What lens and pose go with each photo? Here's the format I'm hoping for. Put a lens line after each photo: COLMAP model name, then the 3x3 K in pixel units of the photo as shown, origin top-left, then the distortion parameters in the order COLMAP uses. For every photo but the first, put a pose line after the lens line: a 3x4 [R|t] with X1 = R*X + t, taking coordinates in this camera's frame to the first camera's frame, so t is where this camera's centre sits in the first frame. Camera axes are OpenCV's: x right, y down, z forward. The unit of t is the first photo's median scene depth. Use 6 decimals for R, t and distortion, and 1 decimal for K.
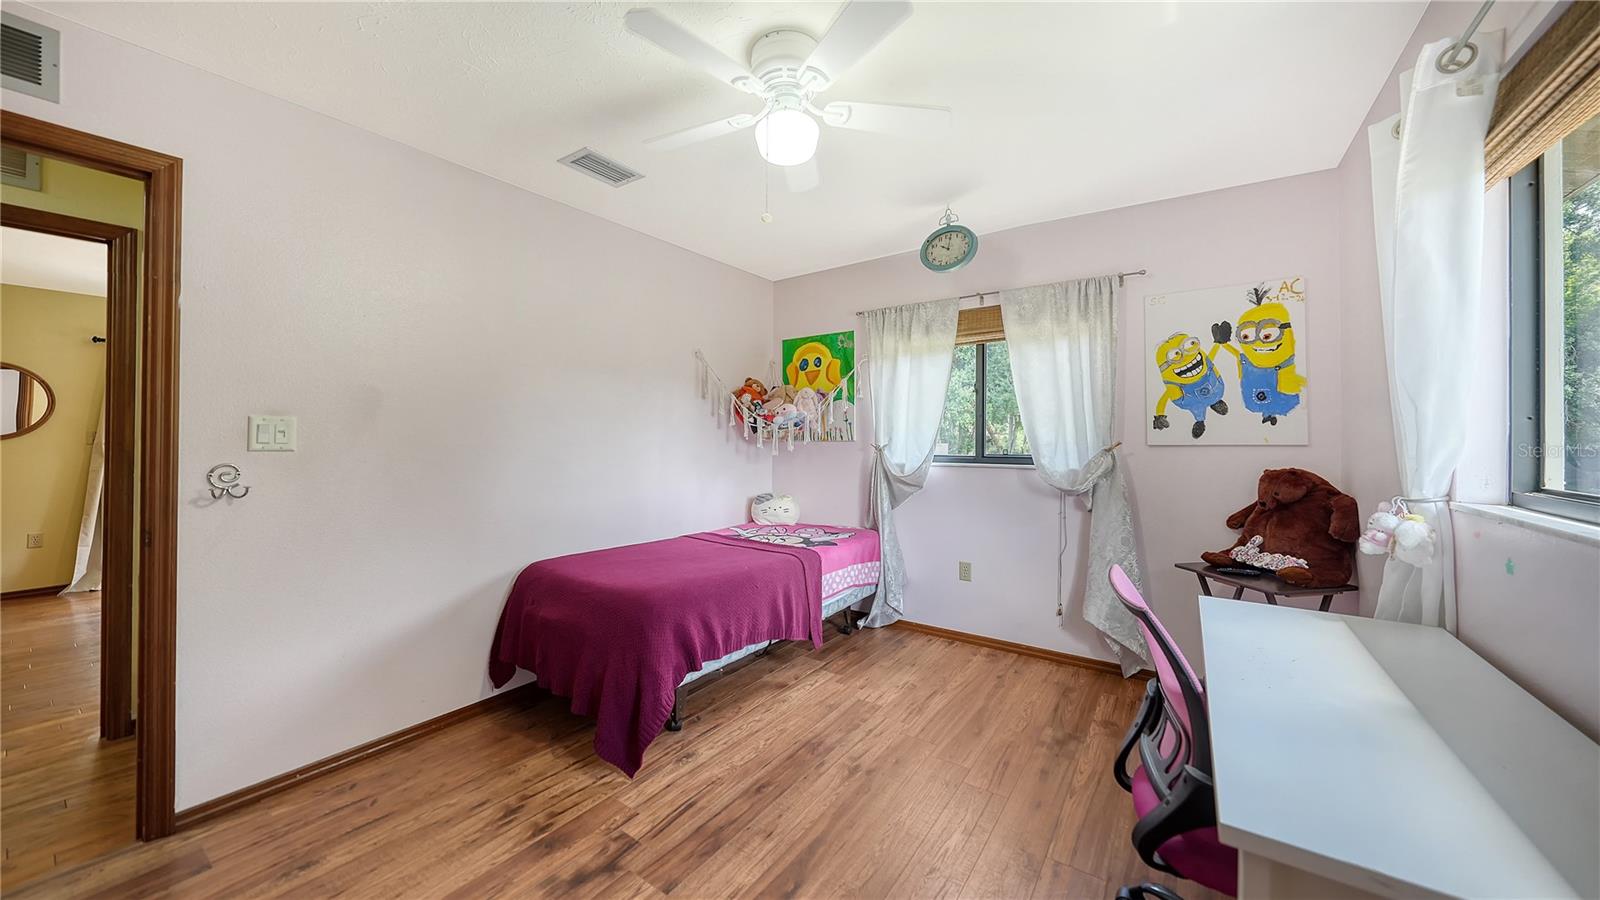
lens RADIAL K [[555.7, 0, 803.5], [0, 555.7, 442.3], [0, 0, 1]] dist [-0.002054, -0.000526]
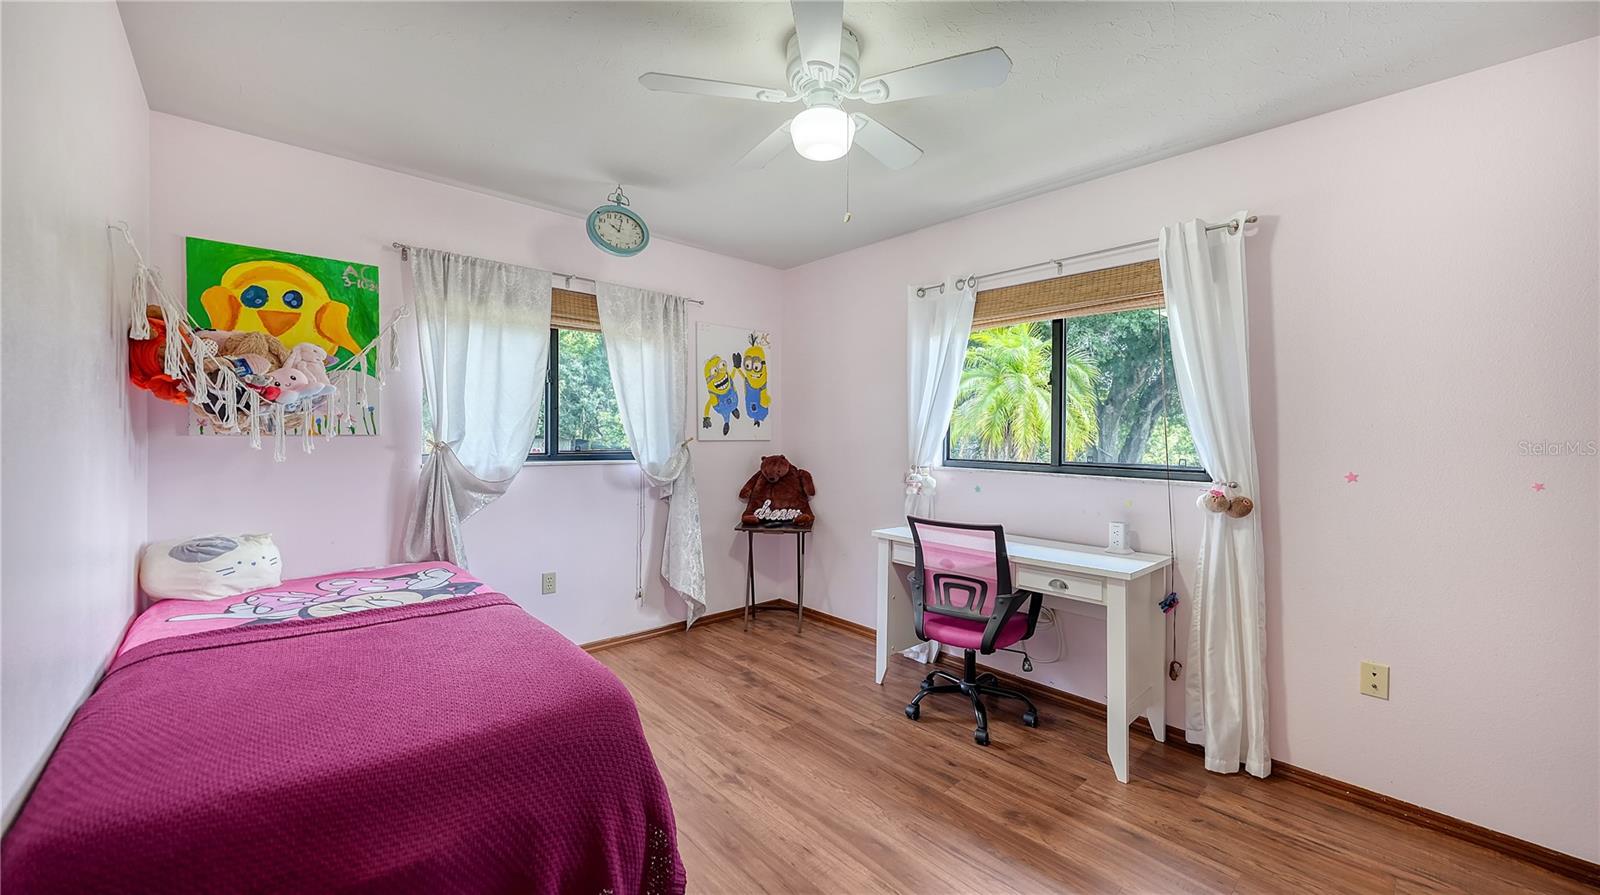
lens RADIAL K [[589.6, 0, 802.2], [0, 589.6, 440.3], [0, 0, 1]] dist [-0.003575, -0.000127]
pose [[0.222658, -0.005321, 0.974882, -0.641470], [-0.005754, 0.999961, 0.006772, -0.005574], [-0.974880, -0.007117, 0.222618, 0.479735]]
